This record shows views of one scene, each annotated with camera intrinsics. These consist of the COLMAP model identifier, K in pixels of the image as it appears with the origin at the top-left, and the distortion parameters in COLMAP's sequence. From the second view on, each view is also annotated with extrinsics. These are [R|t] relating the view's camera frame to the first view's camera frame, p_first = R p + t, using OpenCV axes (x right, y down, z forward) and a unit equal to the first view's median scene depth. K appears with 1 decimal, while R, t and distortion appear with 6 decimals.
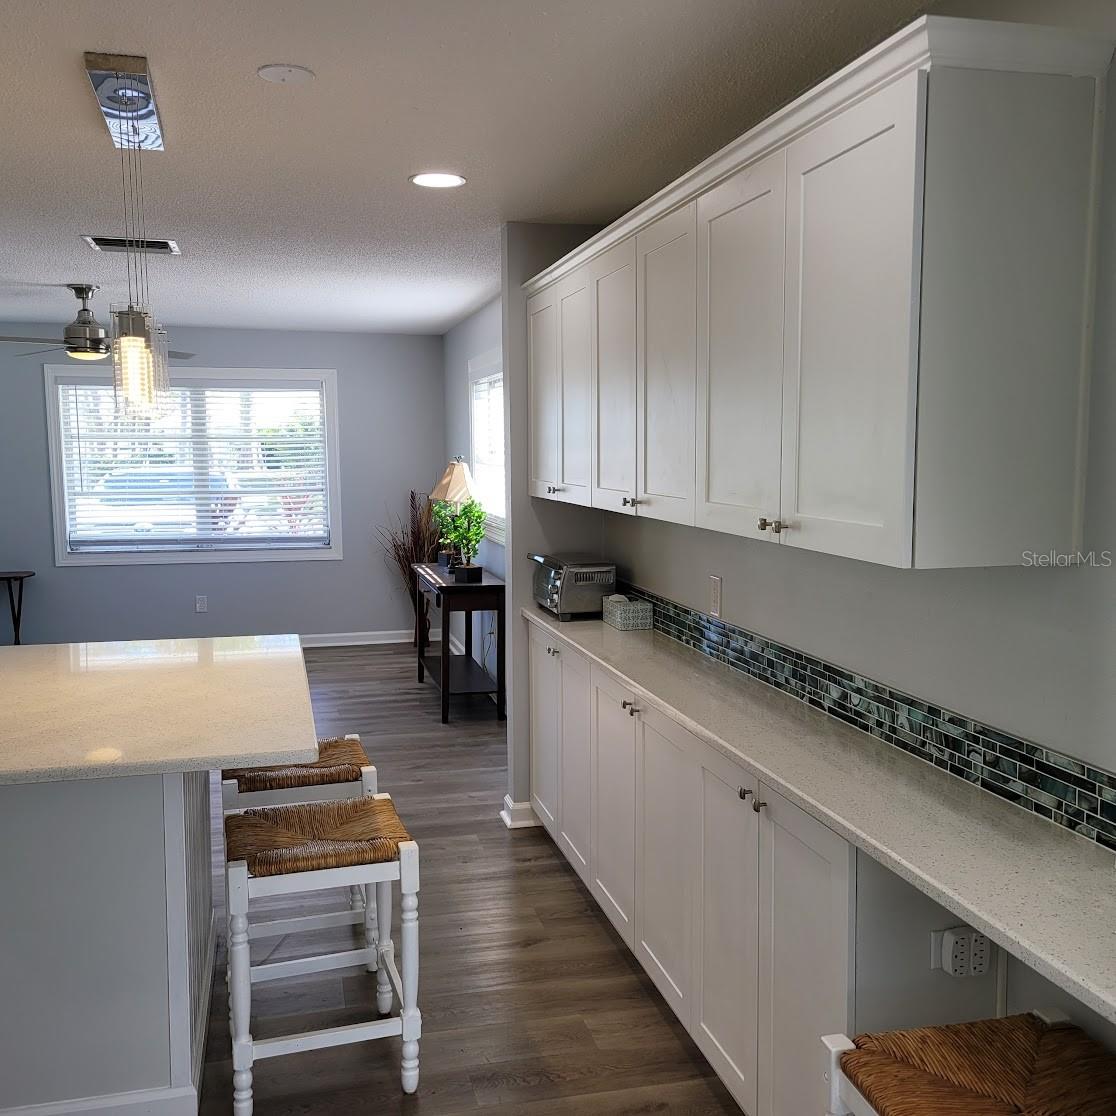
lens RADIAL K [[1105.4, 0, 566.6], [0, 1105.4, 558.6], [0, 0, 1]] dist [0.046594, 0.000000]
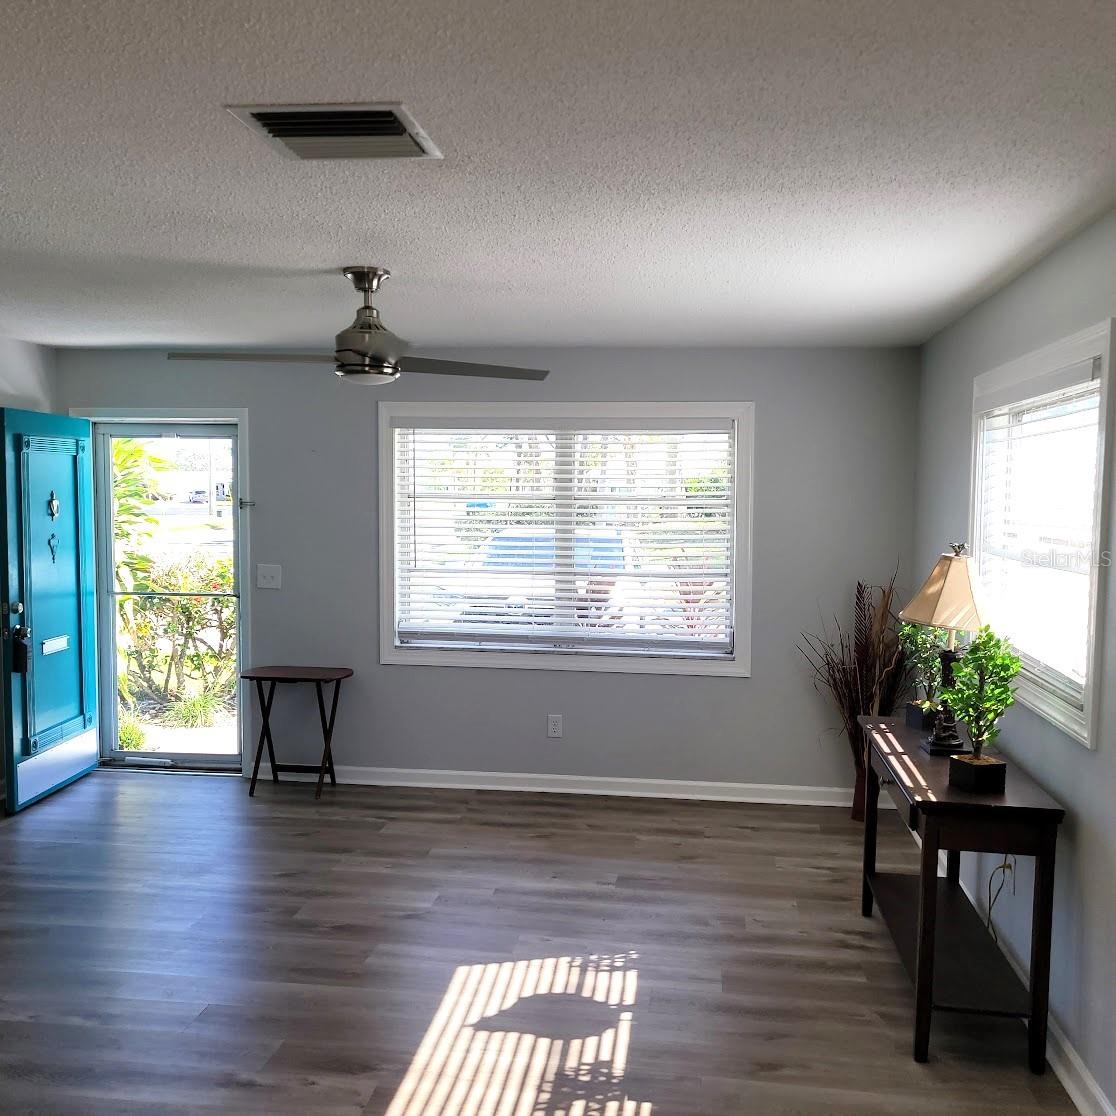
lens RADIAL K [[1105.4, 0, 561.3], [0, 1105.4, 568.3], [0, 0, 1]] dist [0.046594, 0.000000]
pose [[0.926195, 0.040388, -0.374875, -0.077171], [-0.053456, 0.998269, -0.024524, -0.059818], [0.373236, 0.042753, 0.926751, 0.434608]]
